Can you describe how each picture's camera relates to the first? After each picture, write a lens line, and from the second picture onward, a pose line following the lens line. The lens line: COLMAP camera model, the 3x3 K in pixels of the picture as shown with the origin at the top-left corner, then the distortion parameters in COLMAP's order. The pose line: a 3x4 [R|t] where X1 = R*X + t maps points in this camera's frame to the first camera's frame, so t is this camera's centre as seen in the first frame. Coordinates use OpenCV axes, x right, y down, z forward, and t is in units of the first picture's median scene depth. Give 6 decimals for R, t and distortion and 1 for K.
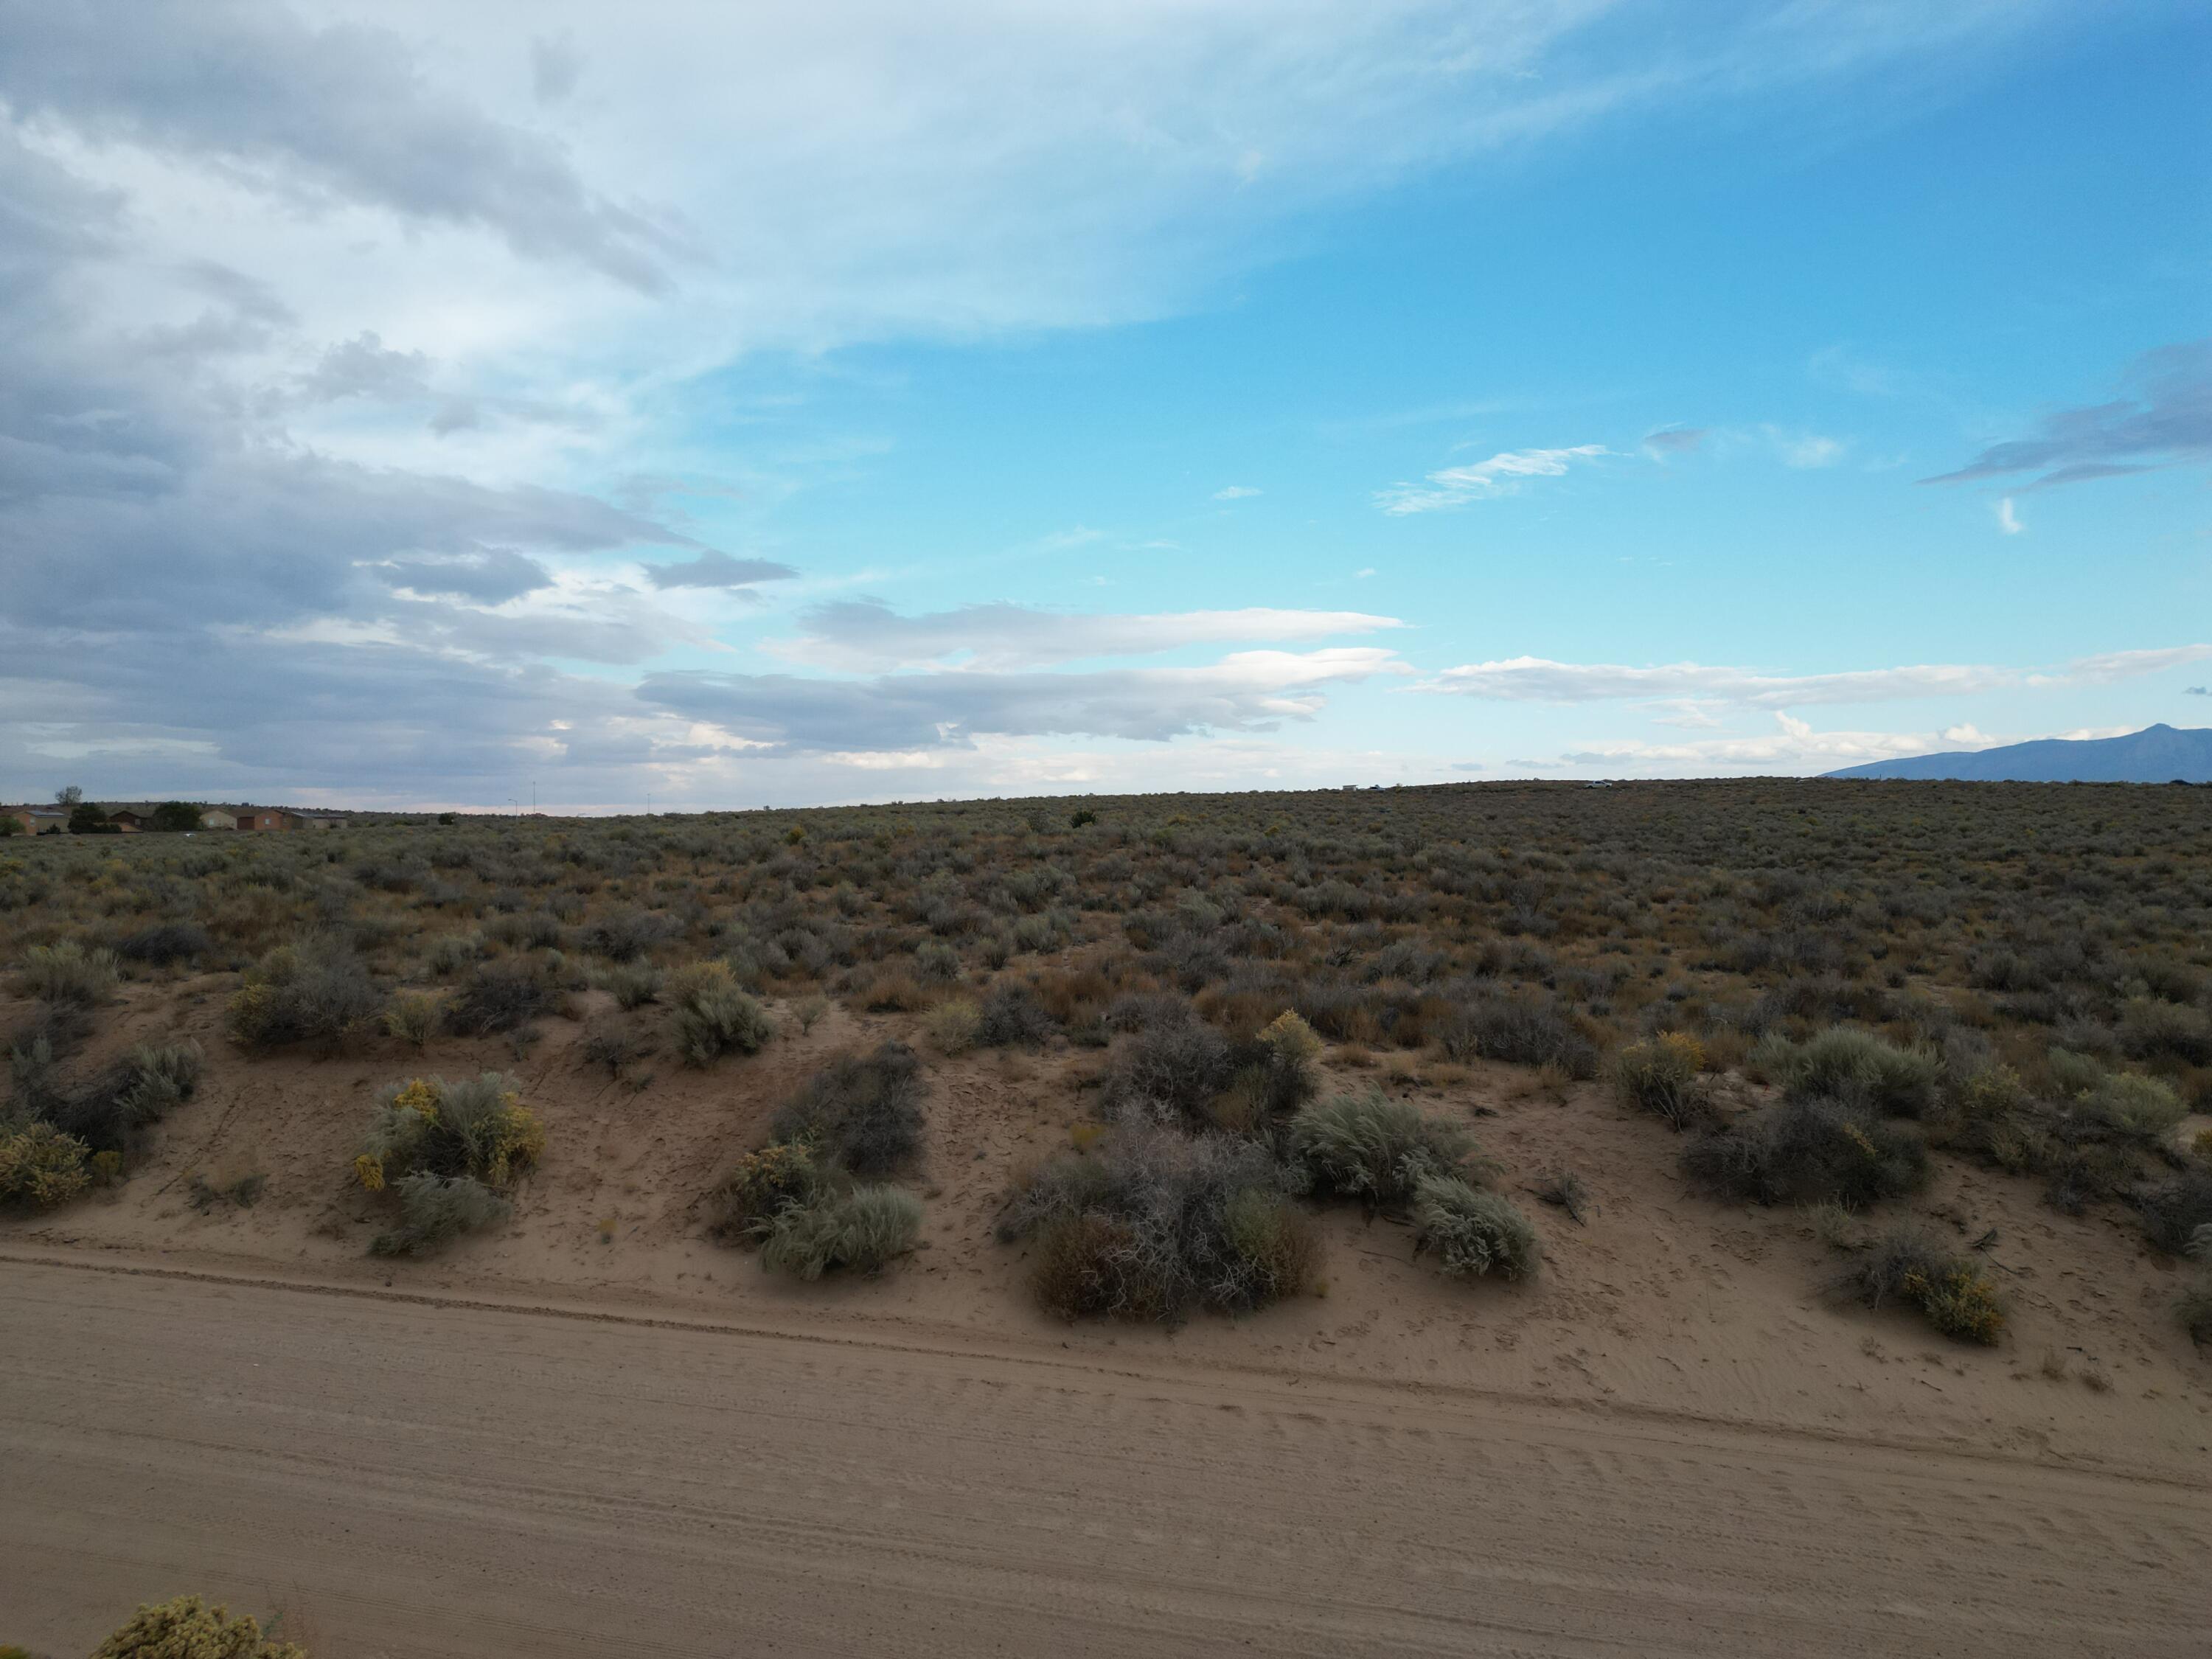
lens RADIAL K [[1535.8, 0, 1099.1], [0, 1535.8, 837.3], [0, 0, 1]] dist [0.059297, -0.044413]
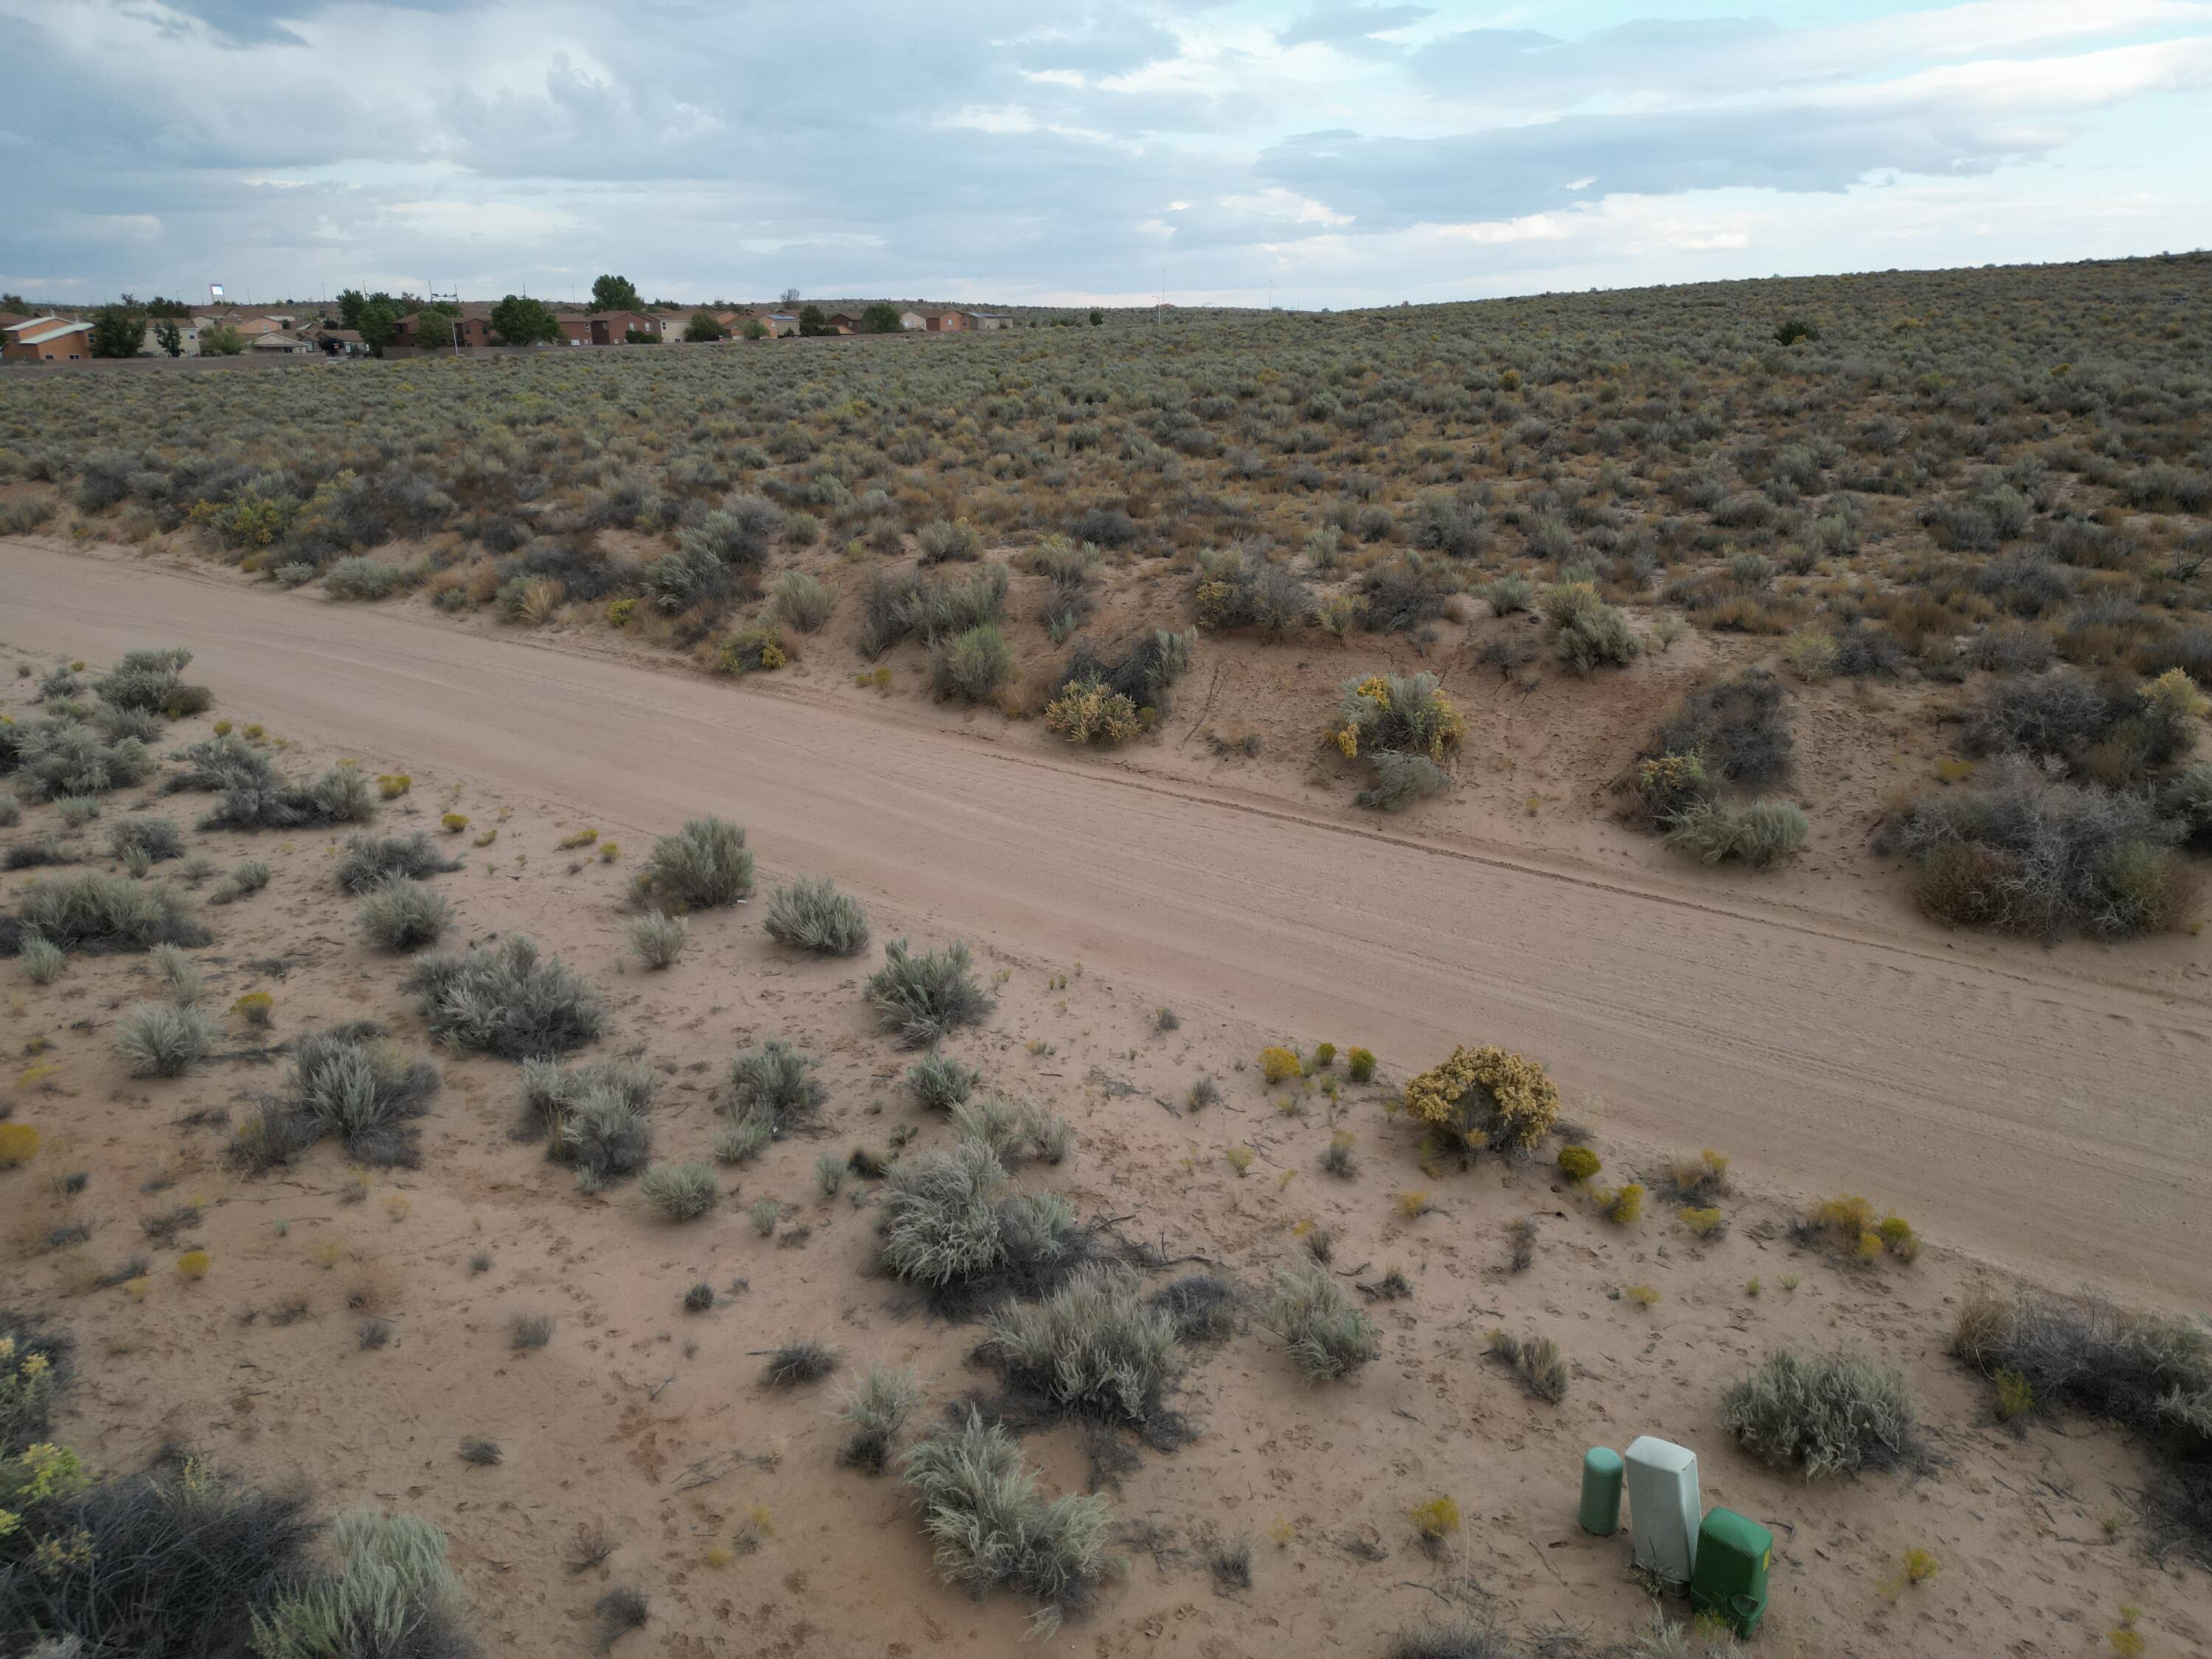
lens RADIAL K [[1535.8, 0, 1097.4], [0, 1535.8, 808.7], [0, 0, 1]] dist [0.059297, -0.044413]
pose [[0.926189, 0.100869, -0.363317, -0.152976], [0.013281, 0.954228, 0.298784, -0.119725], [0.376825, -0.281556, 0.882456, -0.252967]]
